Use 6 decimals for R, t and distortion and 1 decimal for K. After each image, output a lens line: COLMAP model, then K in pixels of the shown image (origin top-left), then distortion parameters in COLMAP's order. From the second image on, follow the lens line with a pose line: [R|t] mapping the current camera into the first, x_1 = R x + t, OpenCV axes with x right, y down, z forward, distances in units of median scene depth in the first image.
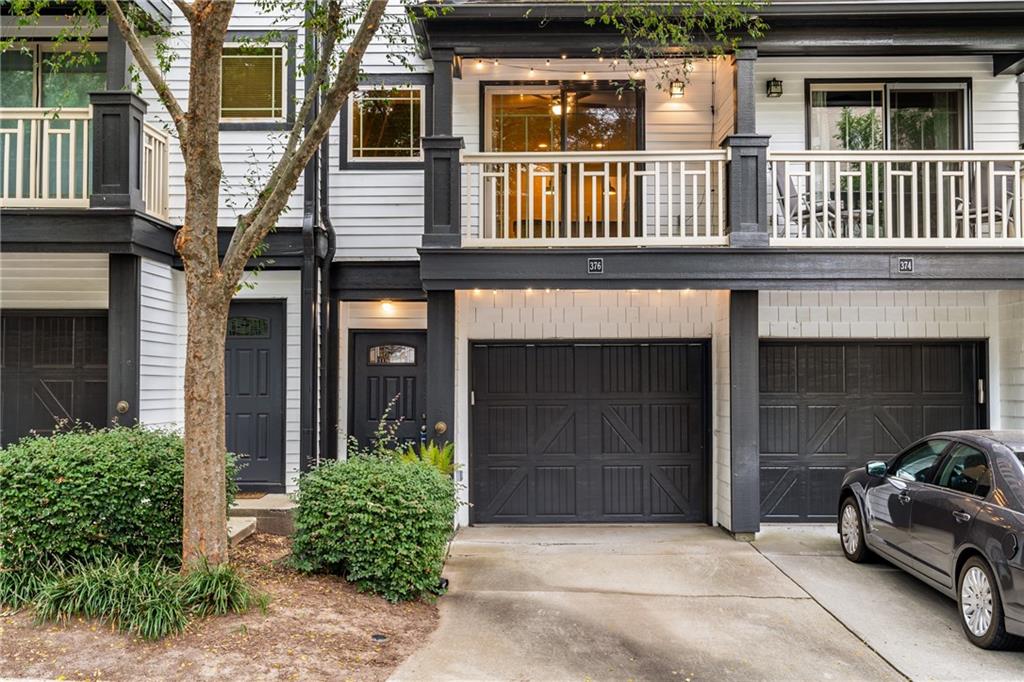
lens RADIAL K [[1124.5, 0, 425.0], [0, 1124.5, 339.7], [0, 0, 1]] dist [0.003649, 0.008226]
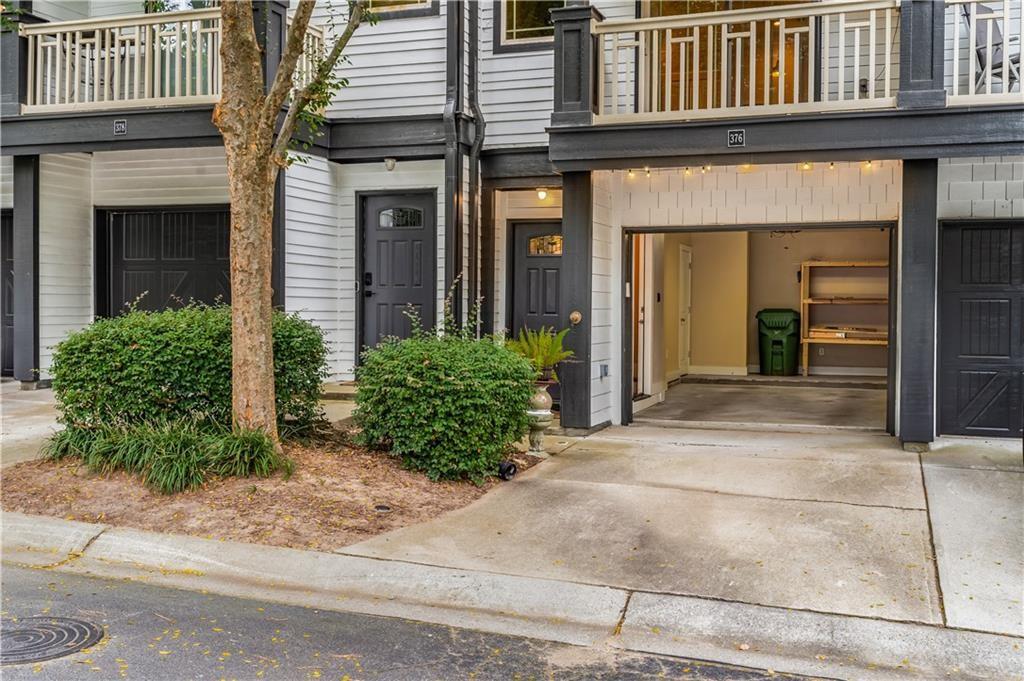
lens RADIAL K [[1119.5, 0, 495.2], [0, 1119.5, 337.9], [0, 0, 1]] dist [0.004863, 0.004171]
pose [[0.942357, 0.014699, -0.334287, 0.270324], [0.002128, 0.998751, 0.049915, 0.048429], [0.334603, -0.047749, 0.941149, 0.085403]]
